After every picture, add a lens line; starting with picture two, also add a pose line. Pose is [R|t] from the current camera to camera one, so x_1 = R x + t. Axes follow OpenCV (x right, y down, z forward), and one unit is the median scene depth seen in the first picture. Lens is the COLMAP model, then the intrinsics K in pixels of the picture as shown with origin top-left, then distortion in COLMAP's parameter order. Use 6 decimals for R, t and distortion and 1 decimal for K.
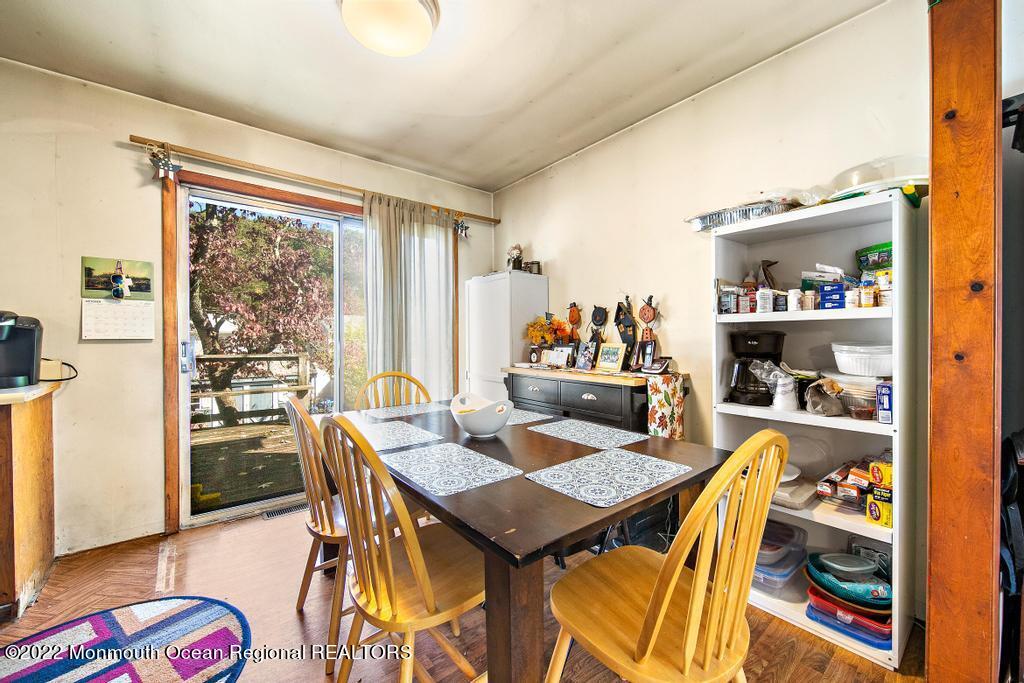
lens RADIAL K [[401.2, 0, 511.0], [0, 401.2, 340.7], [0, 0, 1]] dist [0.001044, -0.000067]
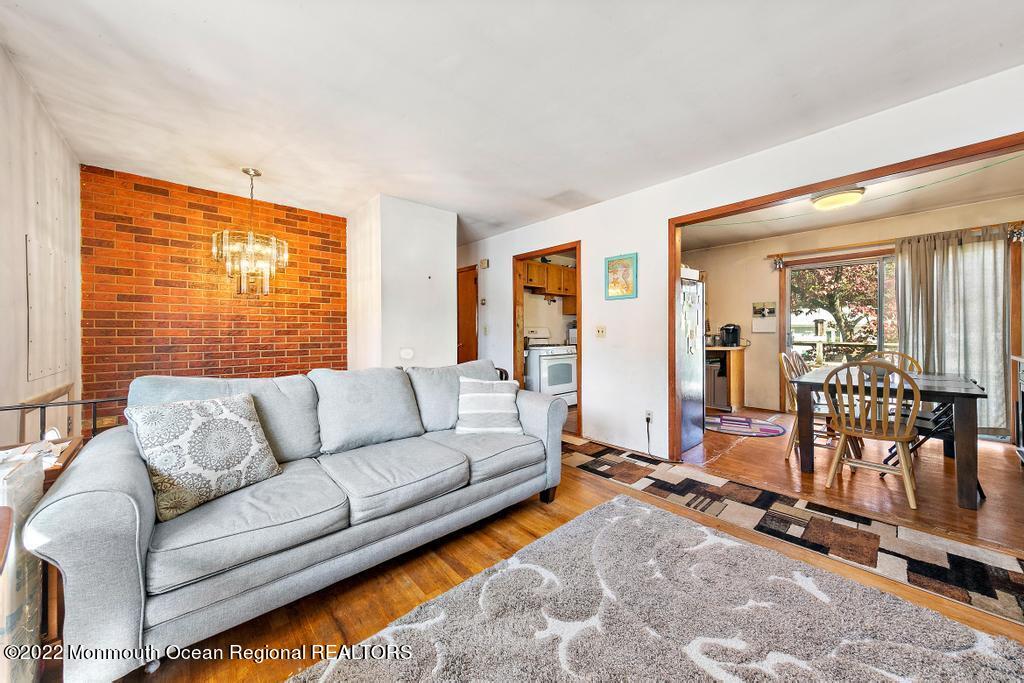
lens RADIAL K [[354.6, 0, 511.9], [0, 354.6, 332.0], [0, 0, 1]] dist [0.002240, 0.000013]
pose [[0.037388, 0.001808, -0.999299, 1.296483], [-0.002900, 0.999994, 0.001701, -0.004555], [0.999297, 0.002835, 0.037393, -0.749981]]
